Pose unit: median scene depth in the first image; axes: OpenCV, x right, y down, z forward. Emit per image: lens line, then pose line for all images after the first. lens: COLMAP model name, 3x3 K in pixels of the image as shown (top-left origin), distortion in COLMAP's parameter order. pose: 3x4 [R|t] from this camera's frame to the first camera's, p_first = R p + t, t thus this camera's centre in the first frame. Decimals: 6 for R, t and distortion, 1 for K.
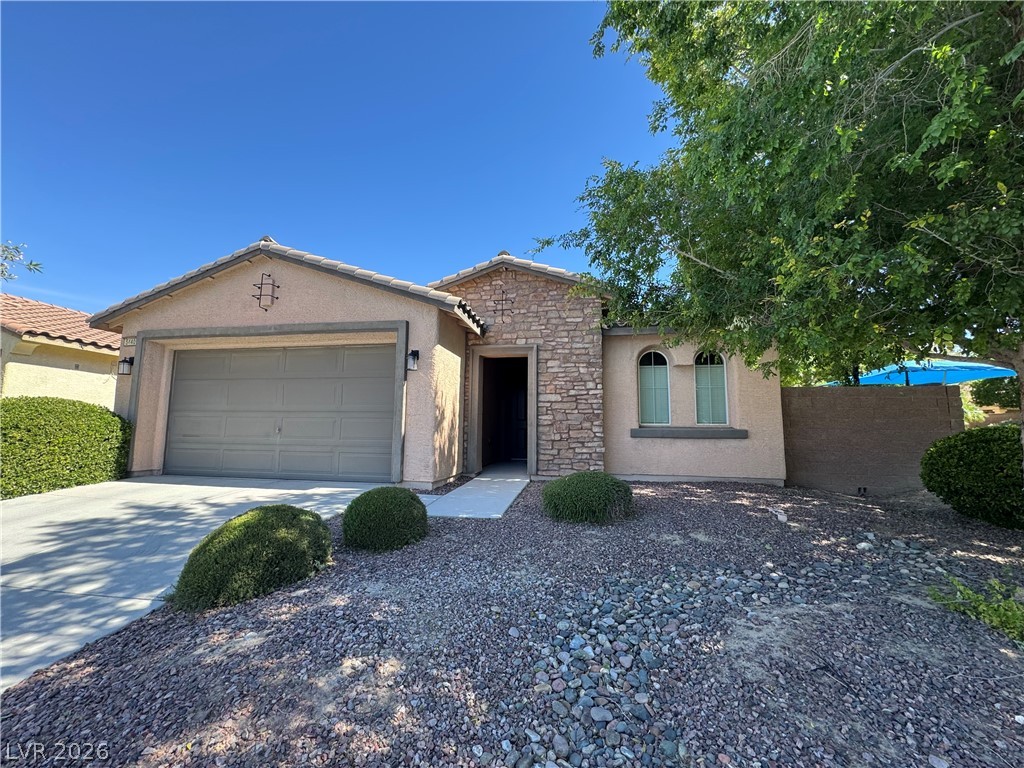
lens RADIAL K [[411.1, 0, 513.4], [0, 411.1, 386.2], [0, 0, 1]] dist [0.000827, 0.000052]
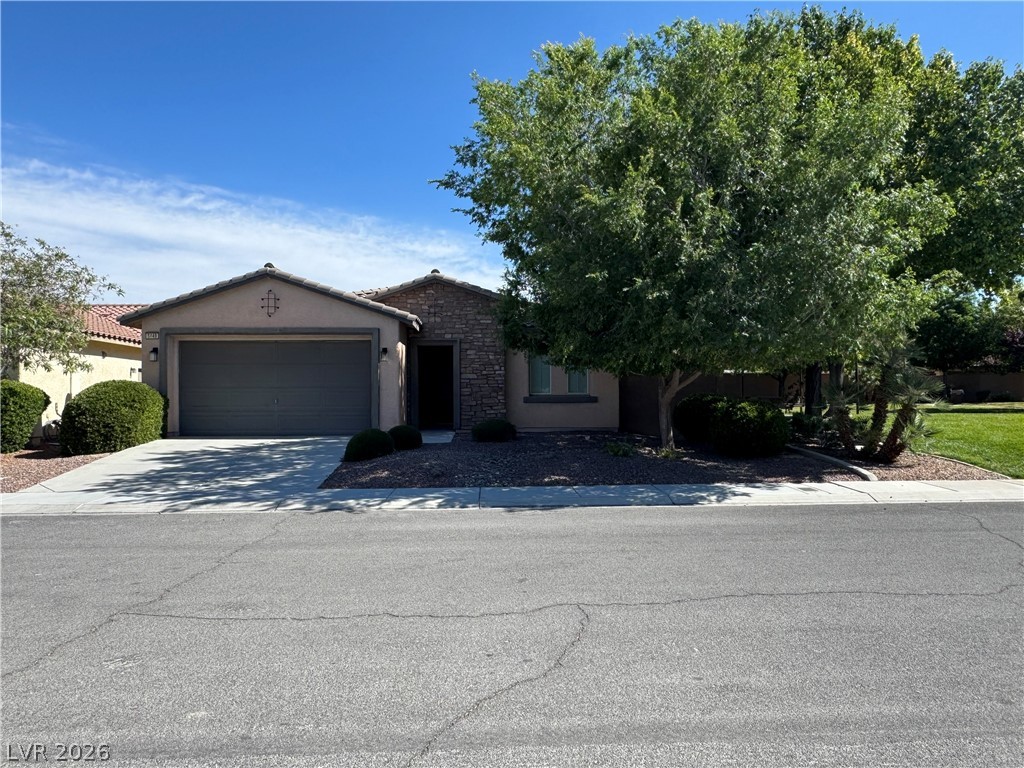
lens RADIAL K [[724.4, 0, 513.4], [0, 724.4, 379.3], [0, 0, 1]] dist [0.033420, -0.000416]
pose [[0.978217, -0.007492, 0.207448, -0.289442], [-0.008498, 0.997065, 0.076083, -0.157688], [-0.207409, -0.076188, 0.975283, -1.530692]]
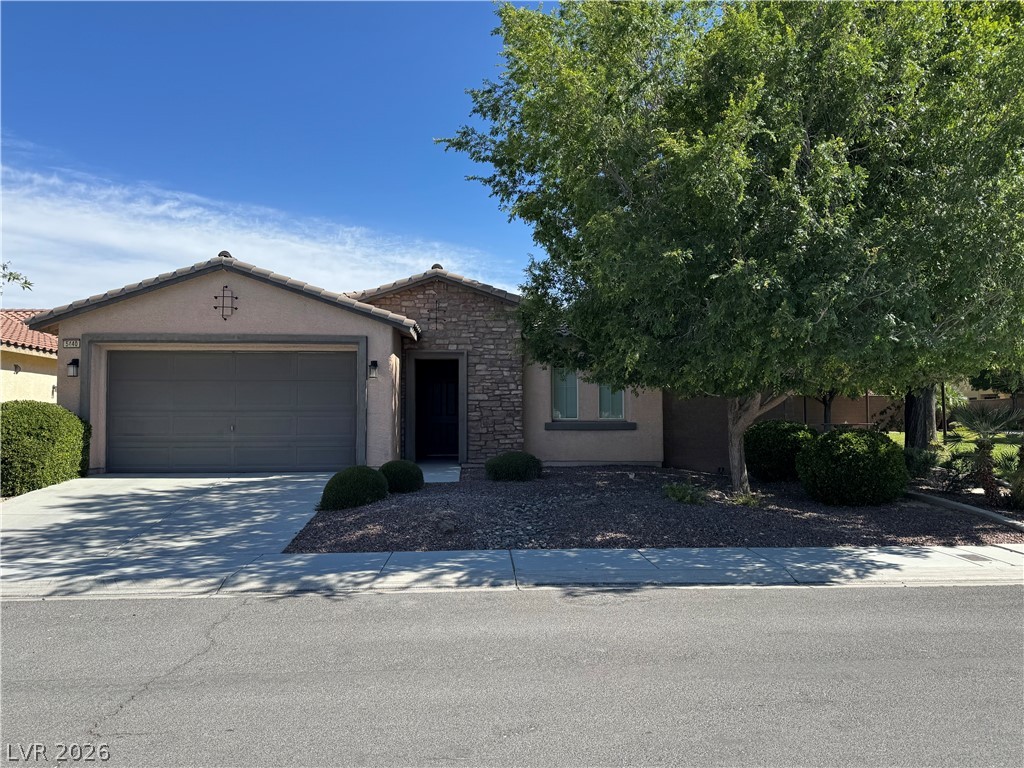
lens RADIAL K [[772.5, 0, 512.0], [0, 772.5, 384.0], [0, 0, 1]] dist [0.200612, -0.340350]
pose [[0.975715, 0.000529, 0.219045, -0.301051], [-0.012576, 0.998483, 0.053606, -0.128565], [-0.218684, -0.055059, 0.974241, -1.166902]]
